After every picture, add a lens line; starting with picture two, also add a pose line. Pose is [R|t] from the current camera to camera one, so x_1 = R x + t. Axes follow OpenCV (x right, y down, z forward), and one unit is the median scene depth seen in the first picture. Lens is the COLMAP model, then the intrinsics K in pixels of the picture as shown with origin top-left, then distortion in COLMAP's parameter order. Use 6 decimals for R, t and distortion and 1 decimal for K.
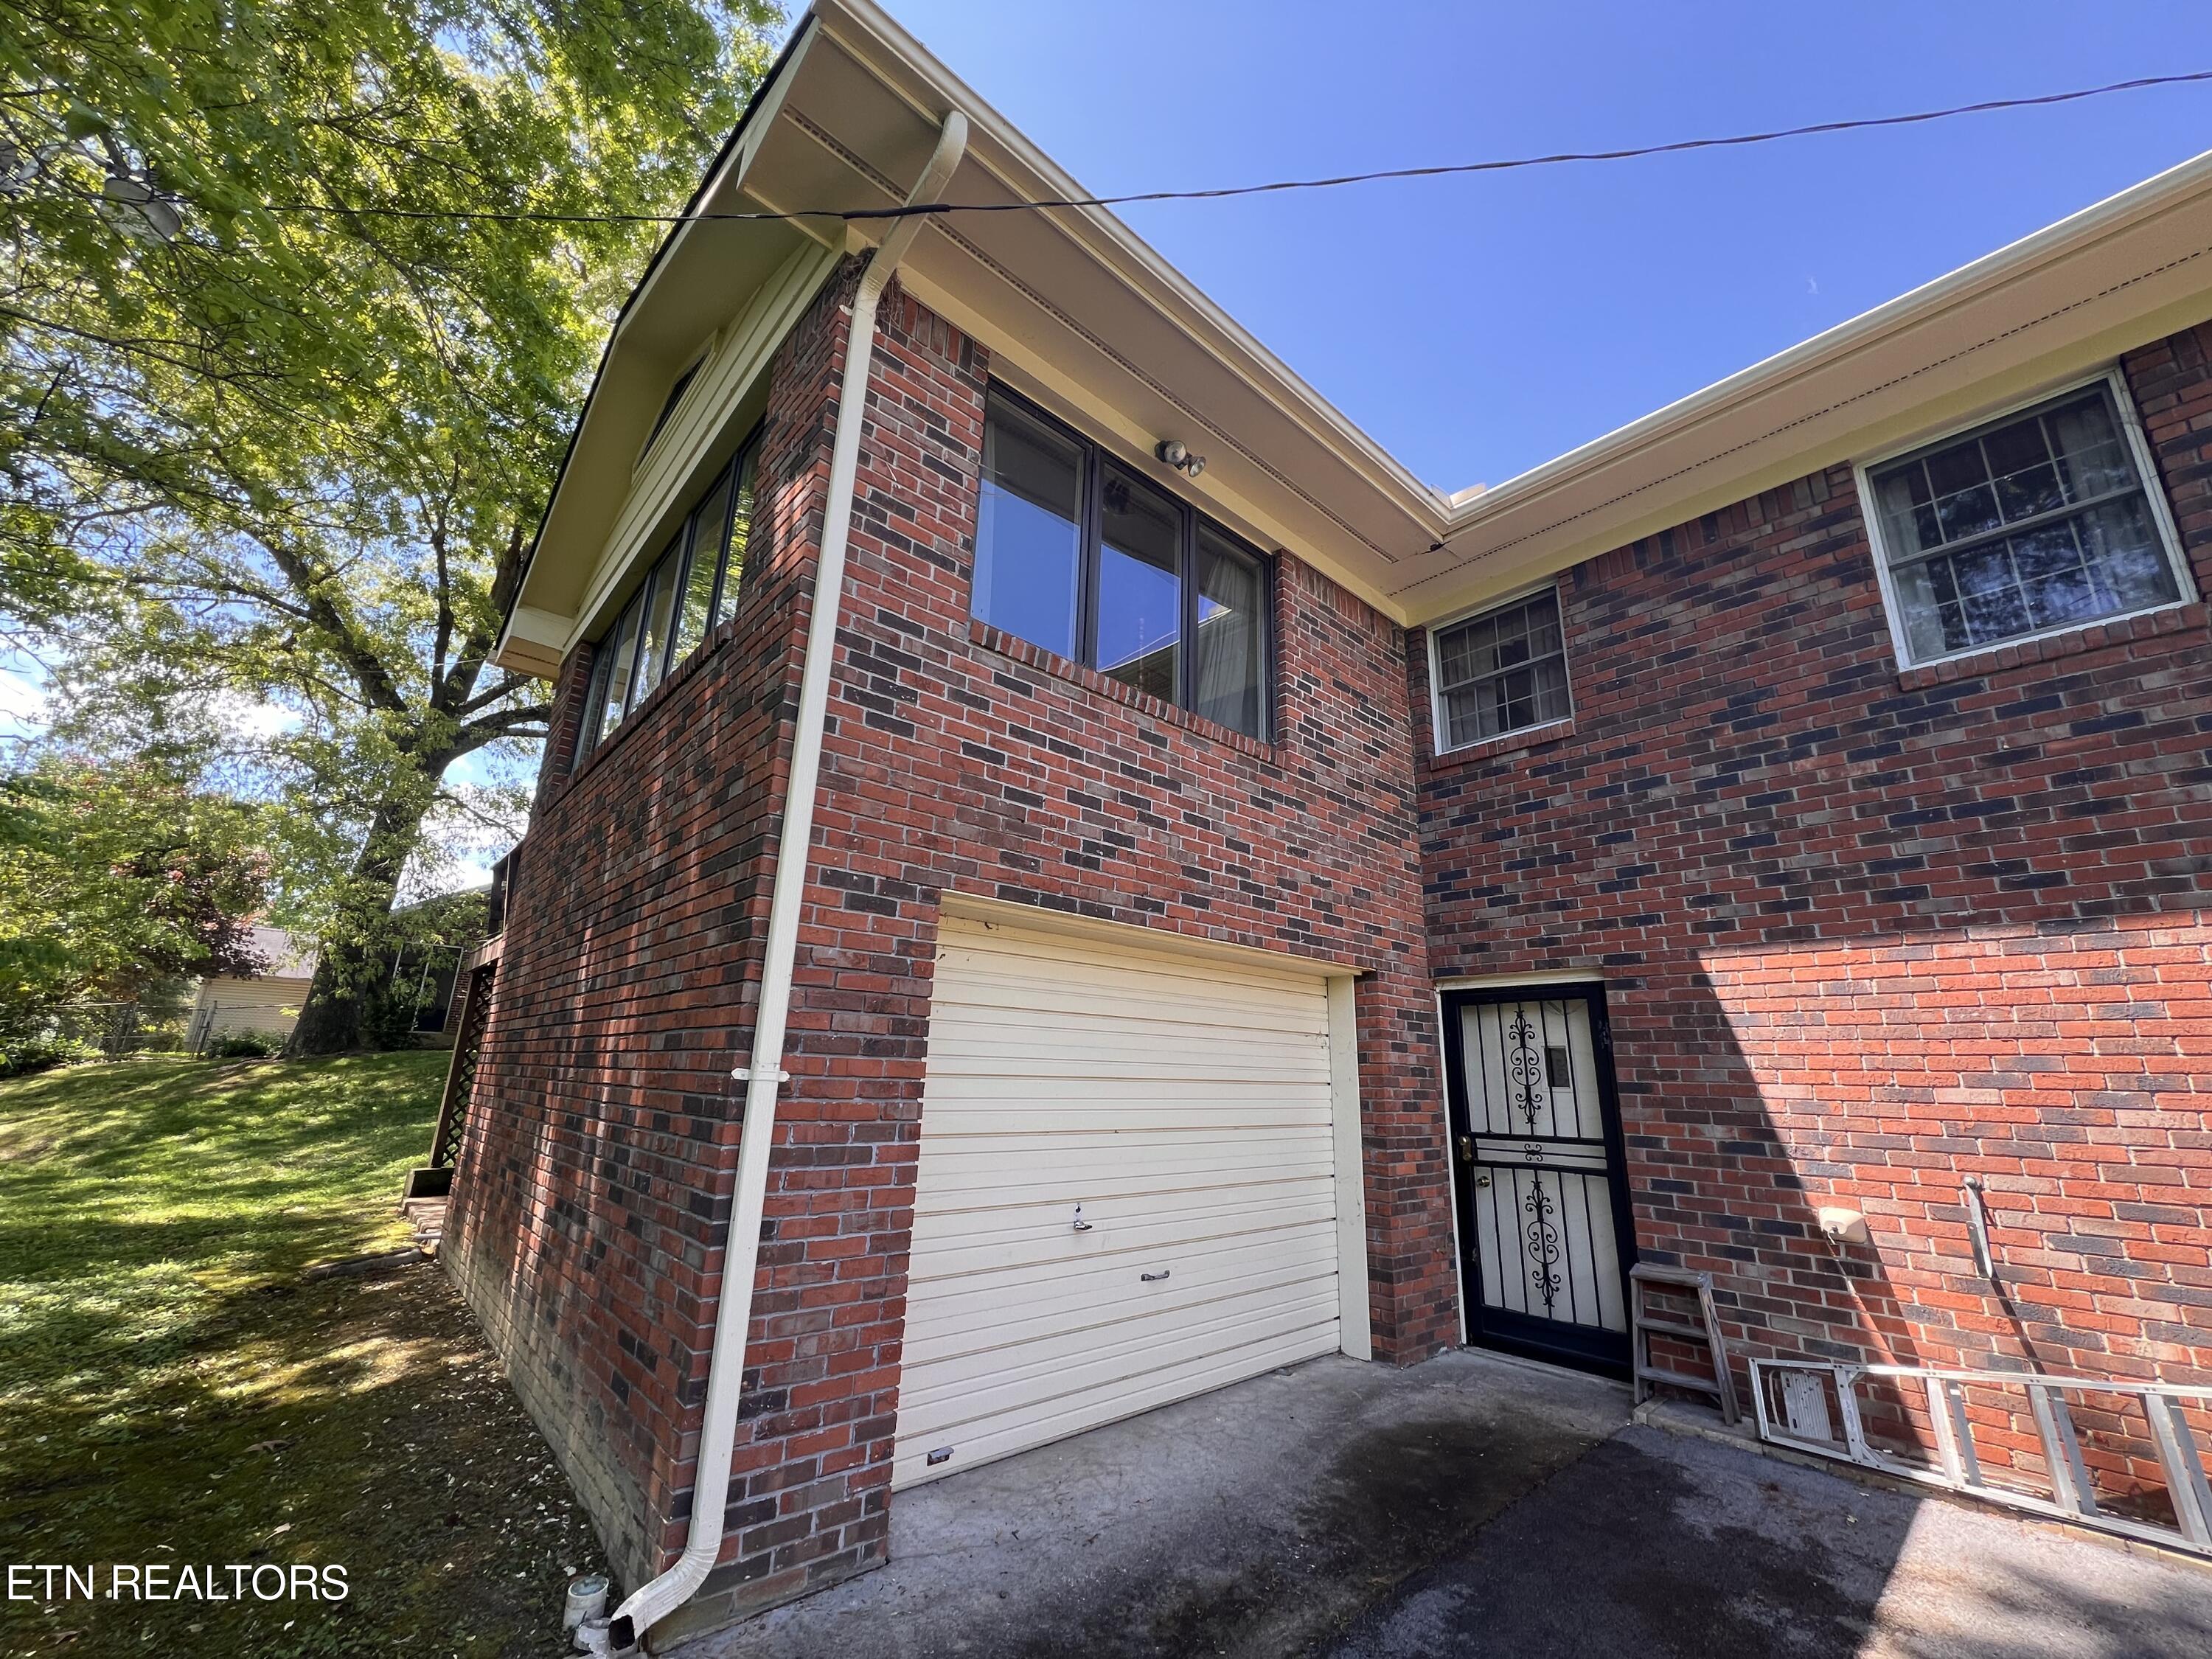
lens RADIAL K [[884.9, 0, 1108.8], [0, 884.9, 828.0], [0, 0, 1]] dist [-0.002884, 0.001042]
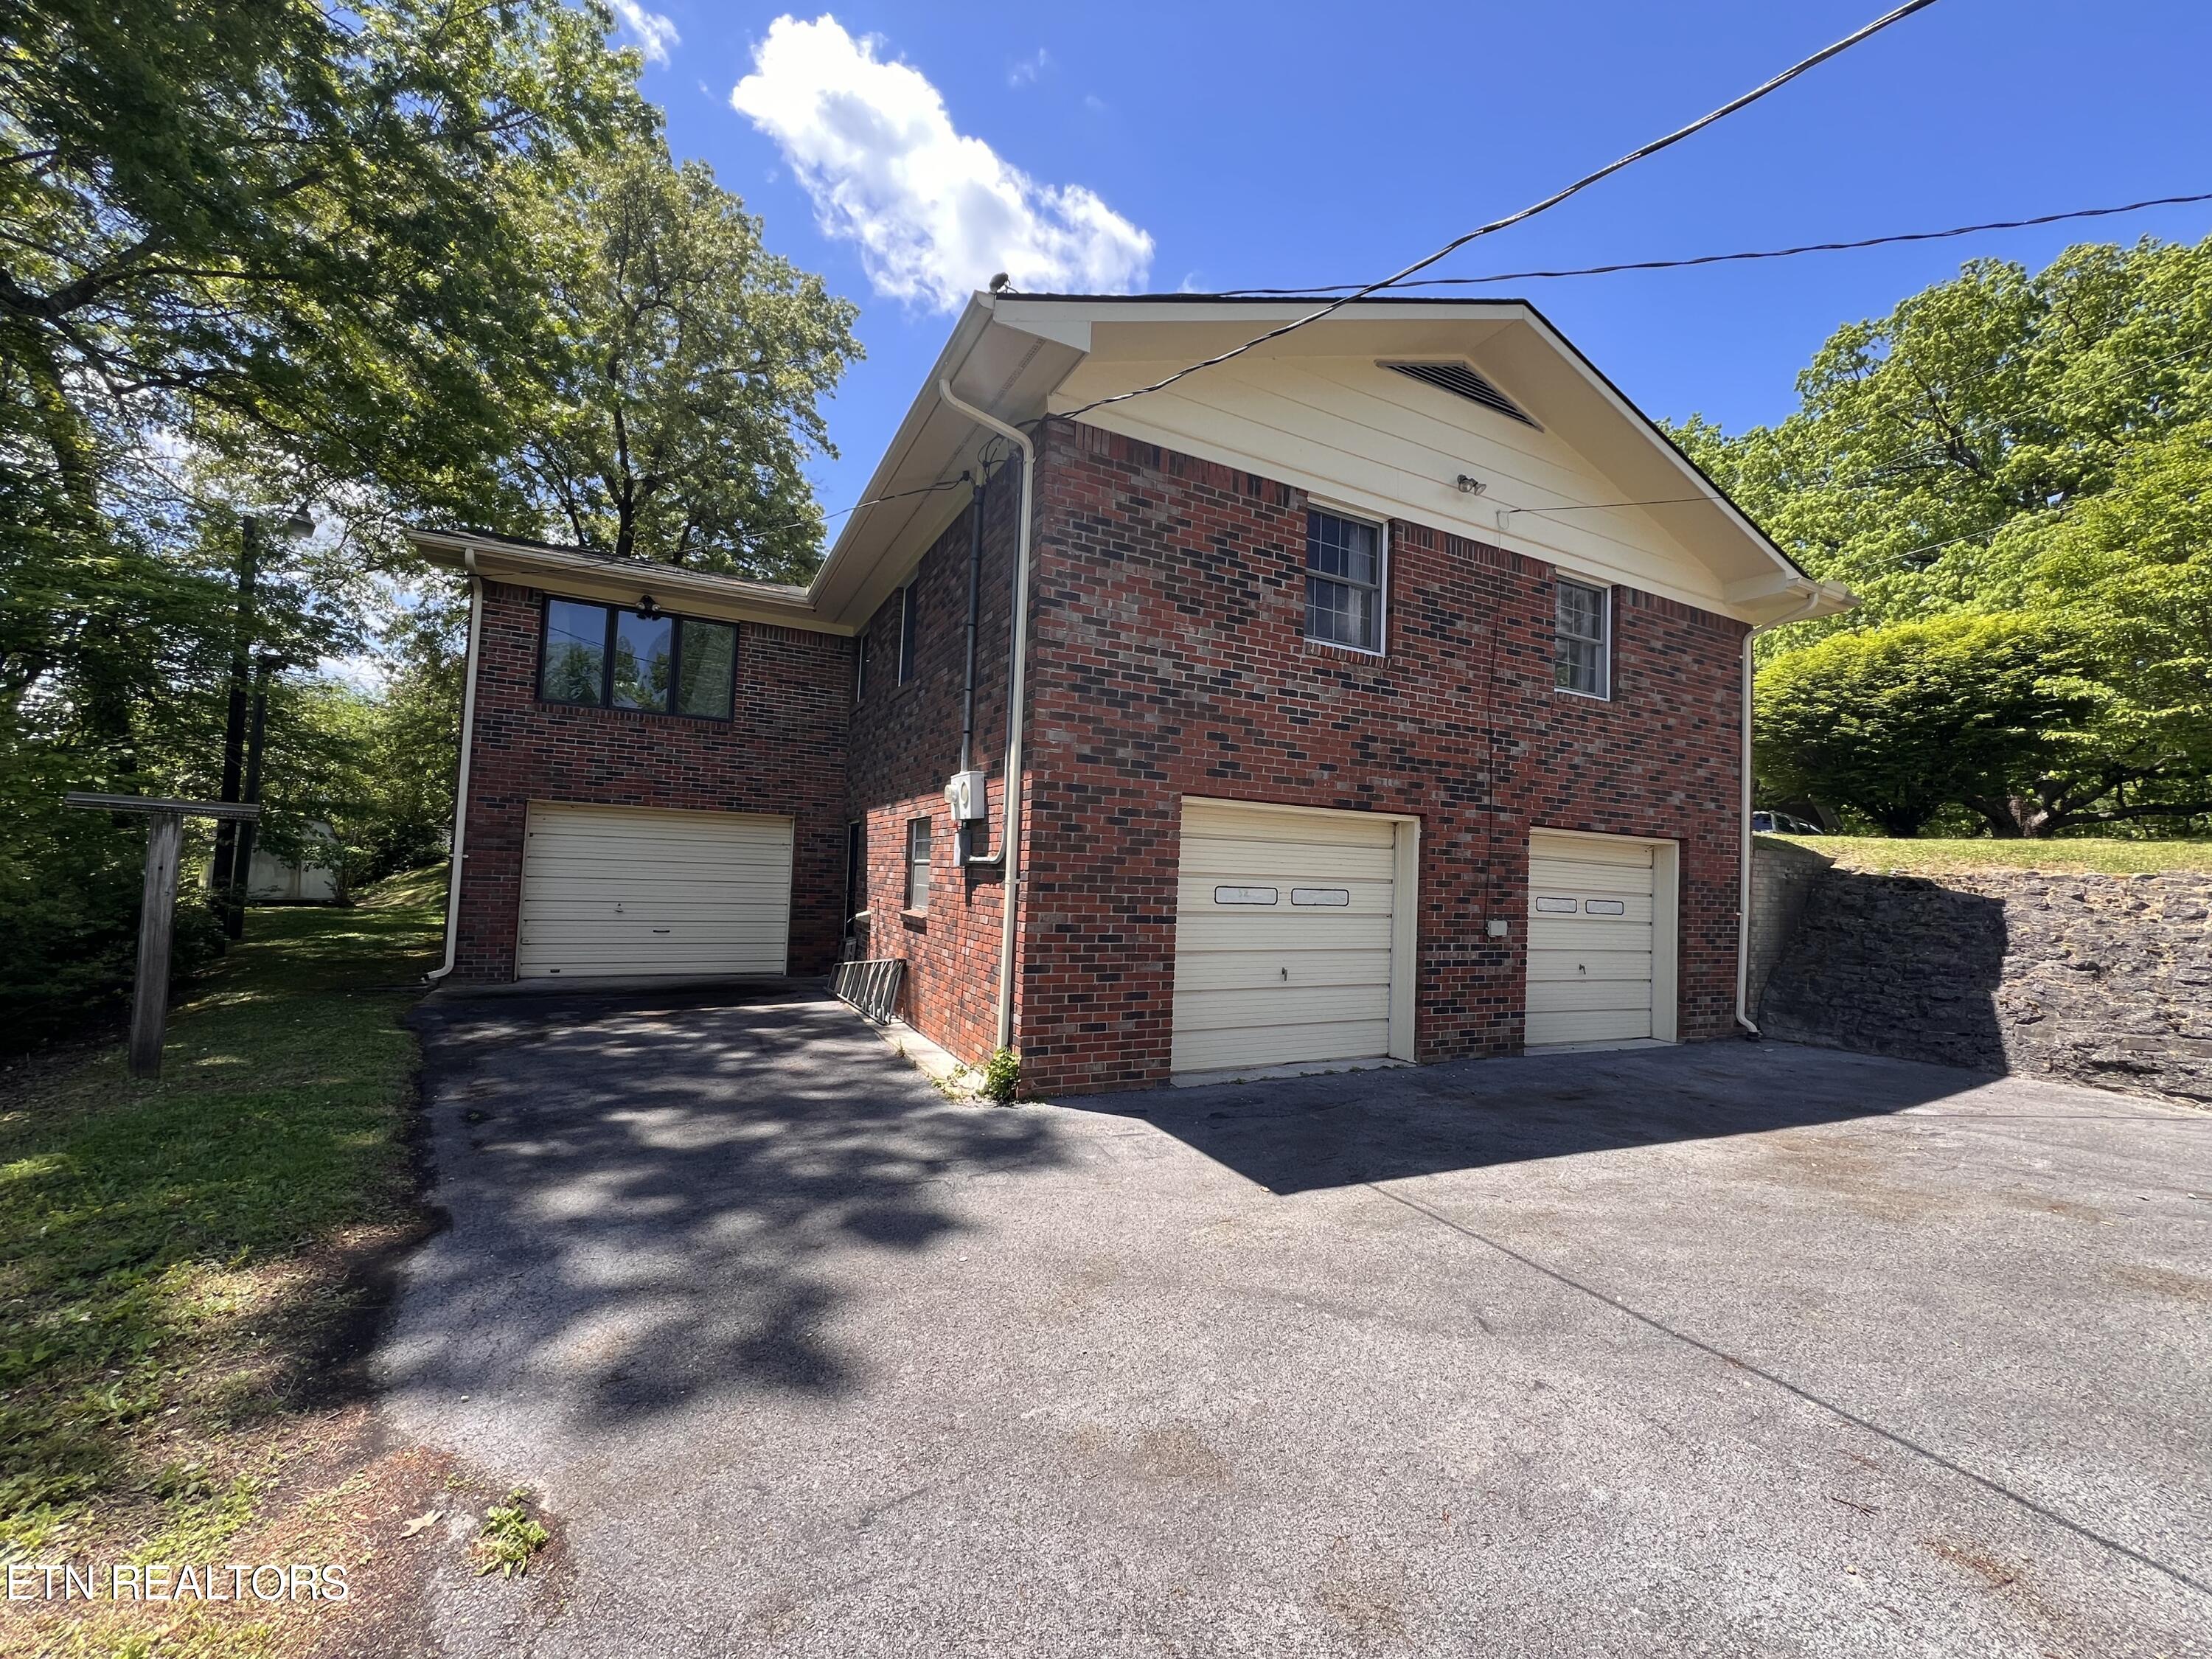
lens RADIAL K [[884.9, 0, 1112.4], [0, 884.9, 836.3], [0, 0, 1]] dist [-0.002884, 0.001042]
pose [[0.966678, -0.000322, -0.255994, 1.939092], [0.057007, 0.975160, 0.214039, -0.260510], [0.249567, -0.221501, 0.942685, -1.071526]]
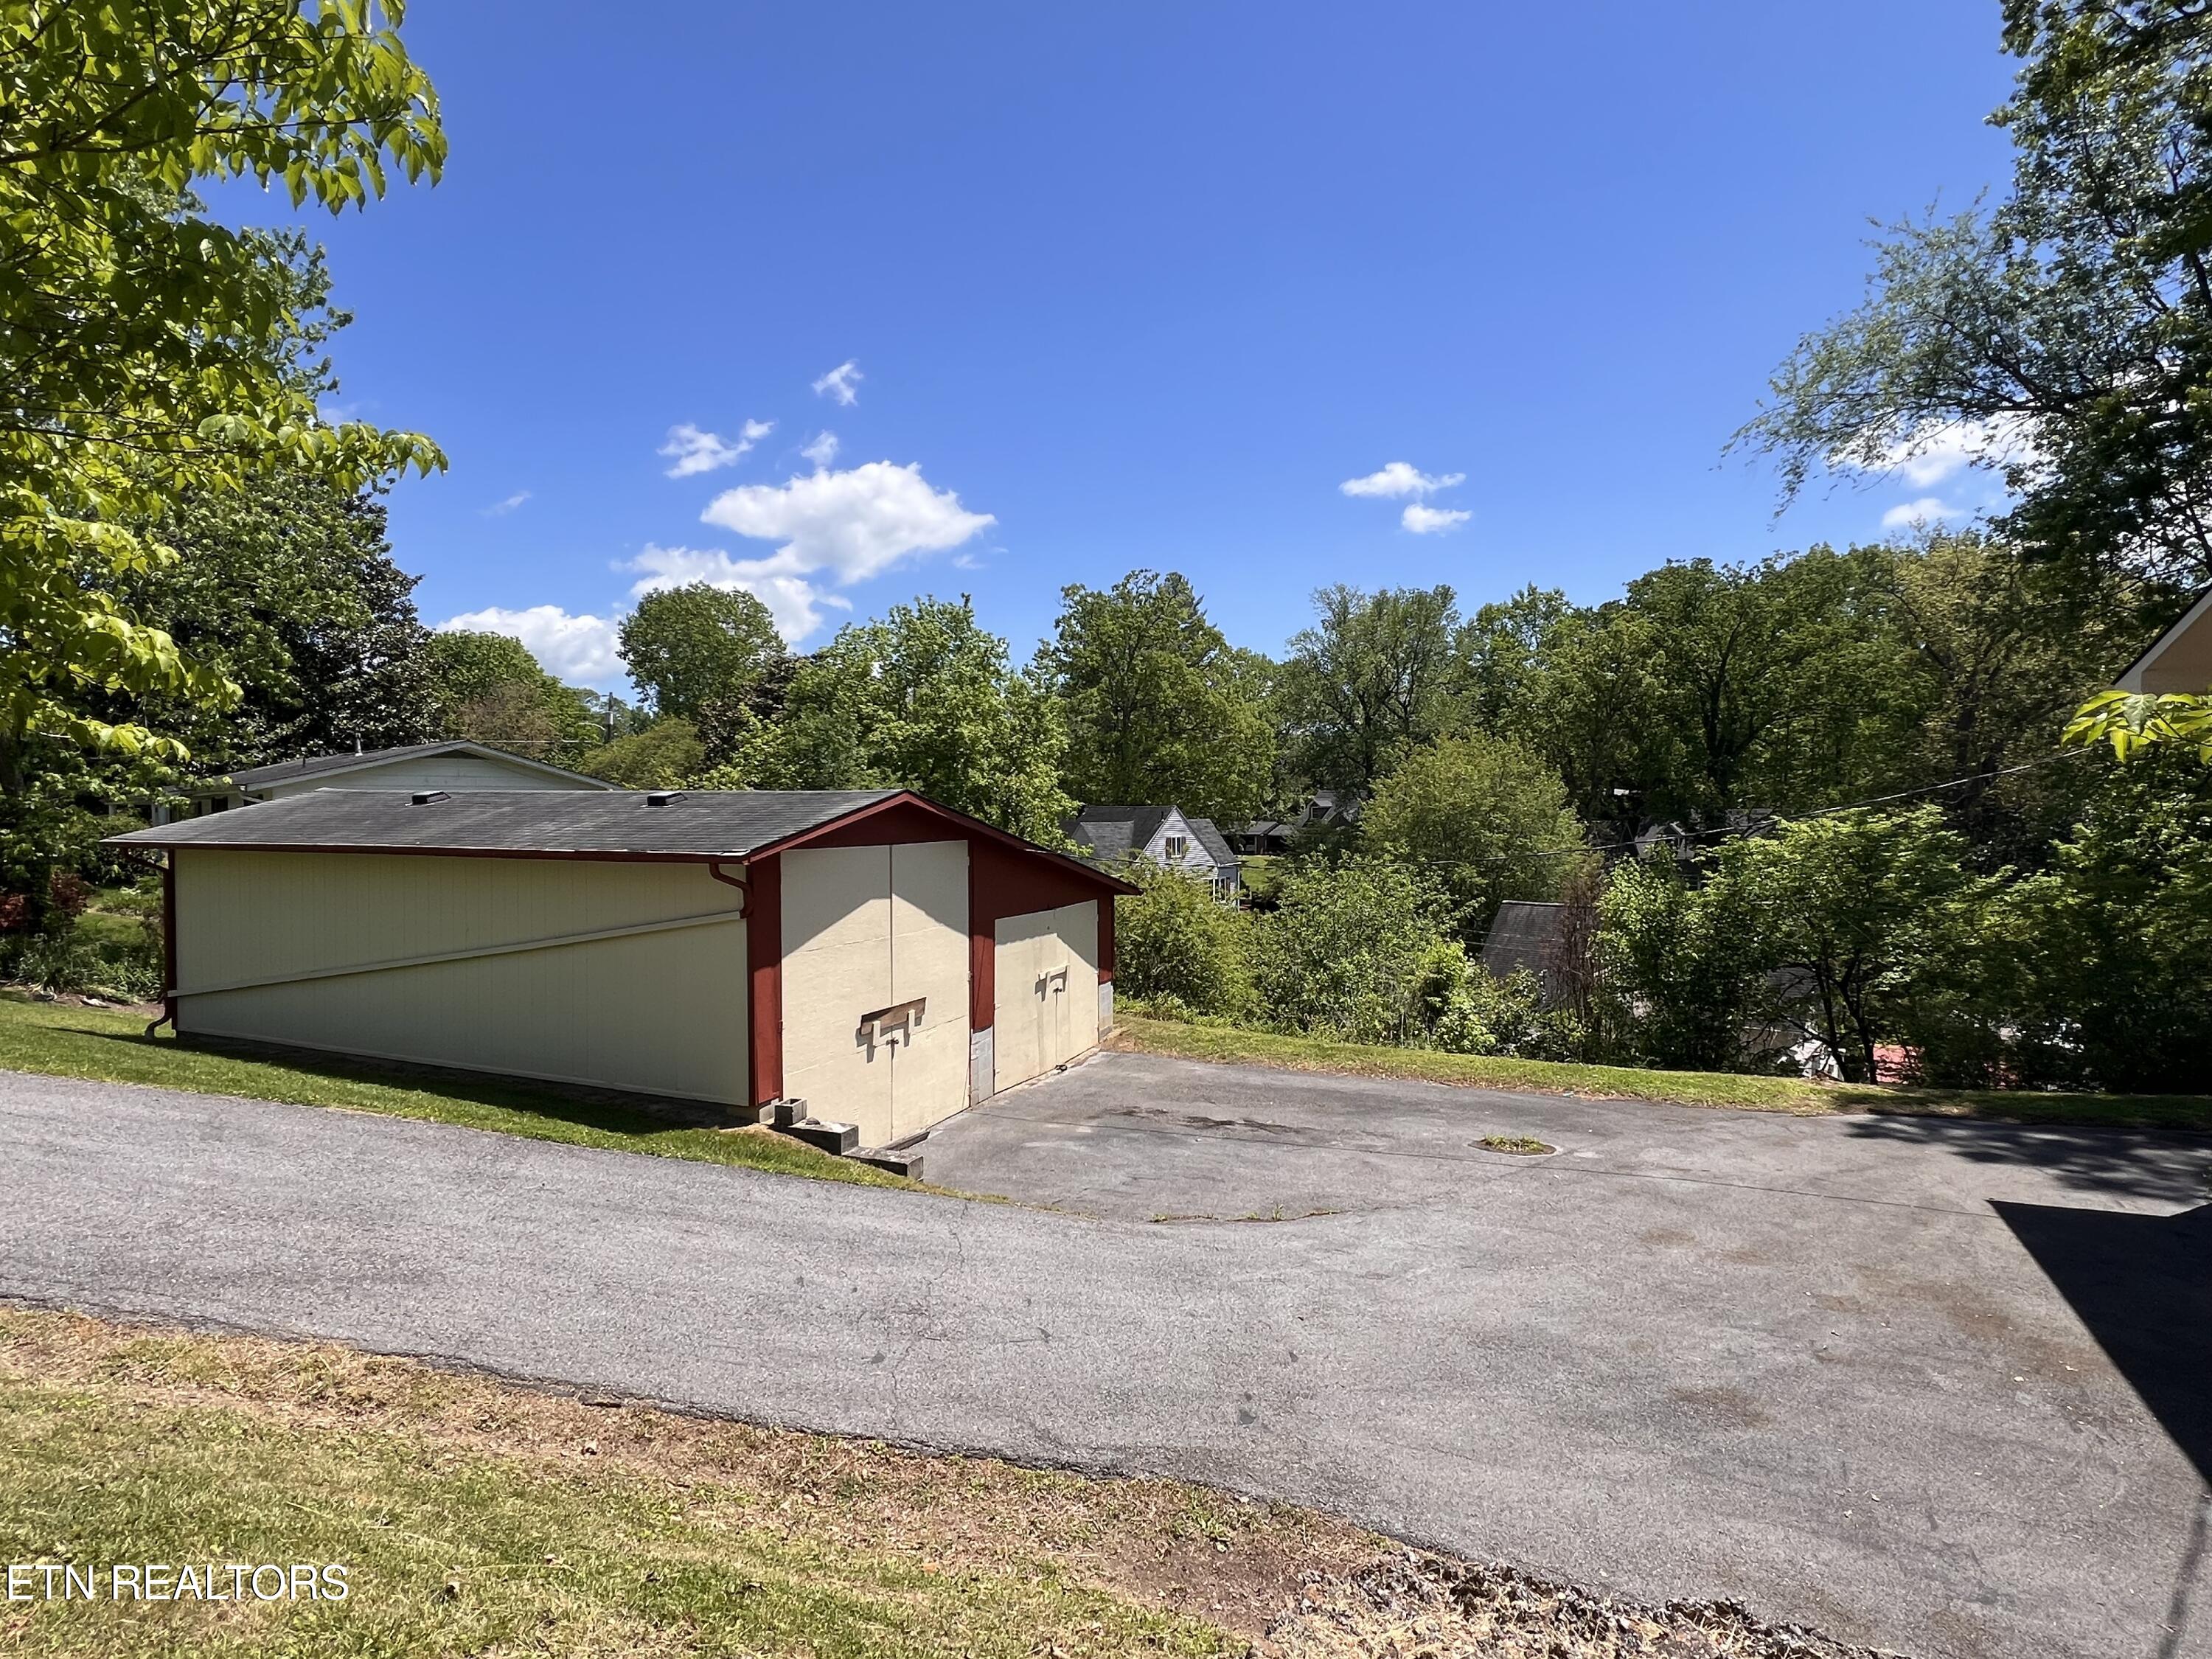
lens RADIAL K [[1139.3, 0, 1114.1], [0, 1139.3, 825.9], [0, 0, 1]] dist [0.000329, 0.000014]
pose [[-0.903476, -0.011765, -0.428477, 4.609172], [0.104958, 0.963120, -0.247756, -0.014934], [0.415589, -0.268814, -0.868922, 1.373729]]
